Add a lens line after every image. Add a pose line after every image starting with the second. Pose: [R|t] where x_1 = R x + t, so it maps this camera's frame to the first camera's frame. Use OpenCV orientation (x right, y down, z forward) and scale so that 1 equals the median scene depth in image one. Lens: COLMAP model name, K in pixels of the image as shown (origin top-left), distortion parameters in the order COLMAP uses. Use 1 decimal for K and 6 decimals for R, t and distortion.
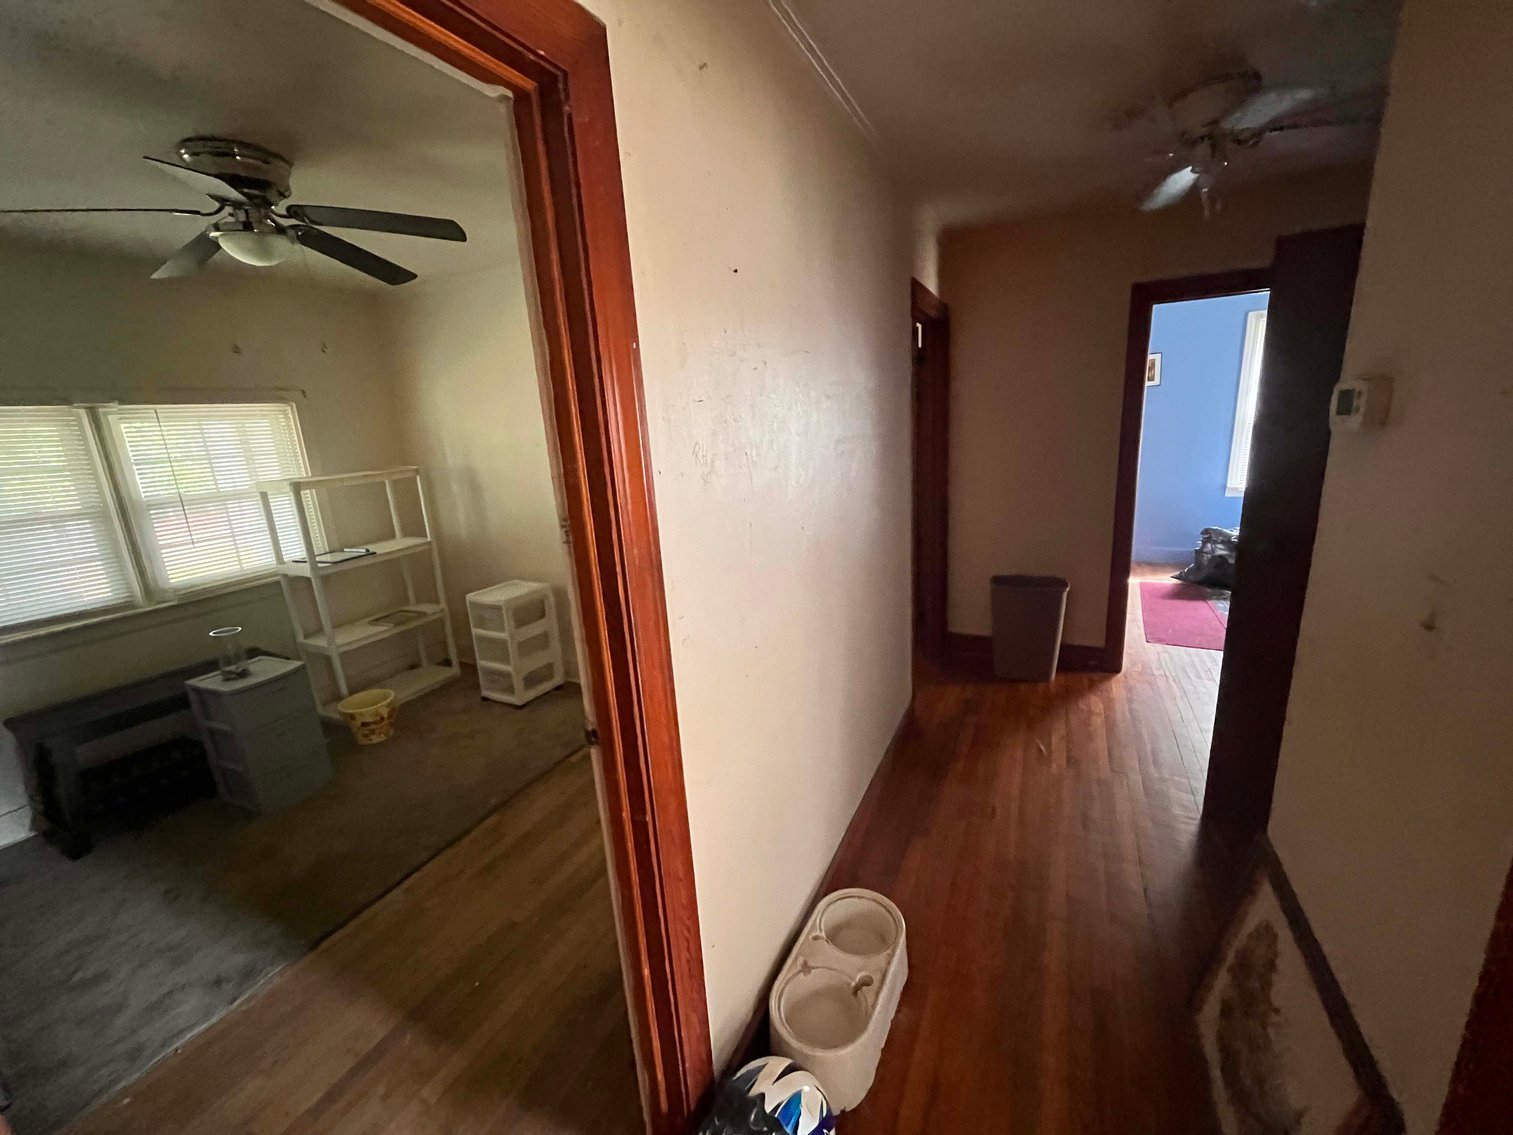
lens RADIAL K [[615.5, 0, 758.8], [0, 615.5, 570.4], [0, 0, 1]] dist [-0.001785, -0.000348]
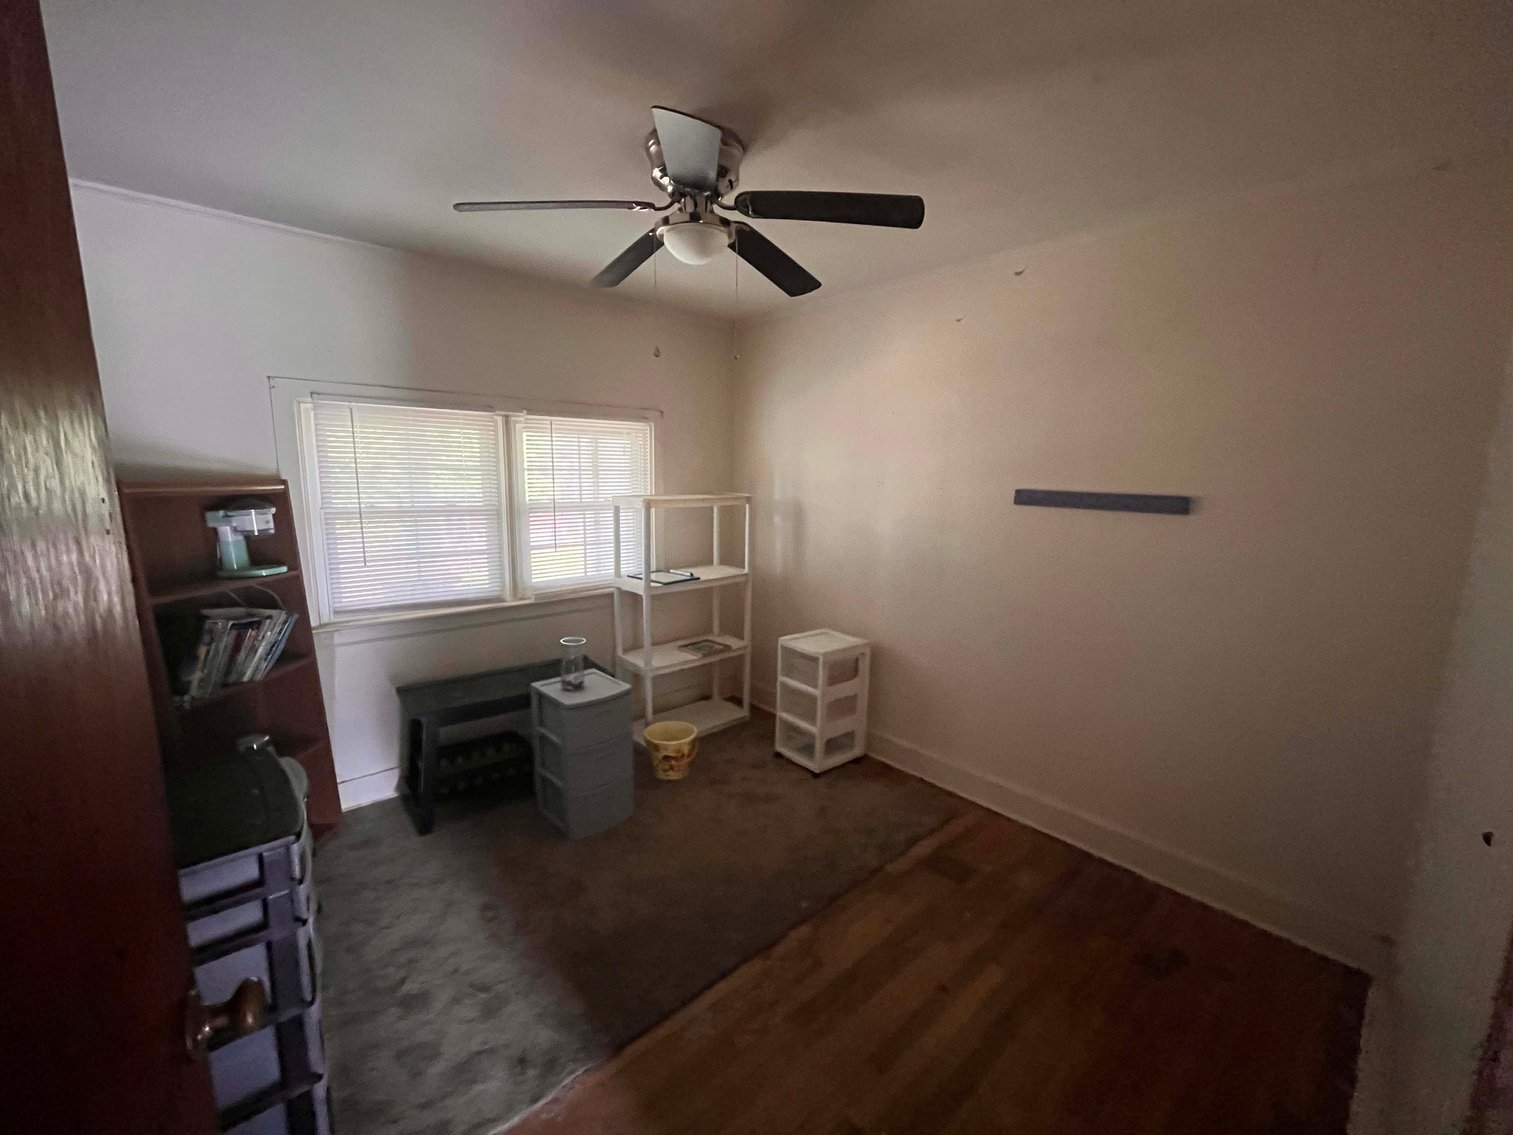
lens RADIAL K [[615.5, 0, 756.0], [0, 615.5, 569.6], [0, 0, 1]] dist [-0.001785, -0.000348]
pose [[0.921386, 0.133053, -0.365163, -0.206837], [-0.160535, 0.985966, -0.045815, -0.013123], [0.353943, 0.100835, 0.929815, 0.142004]]
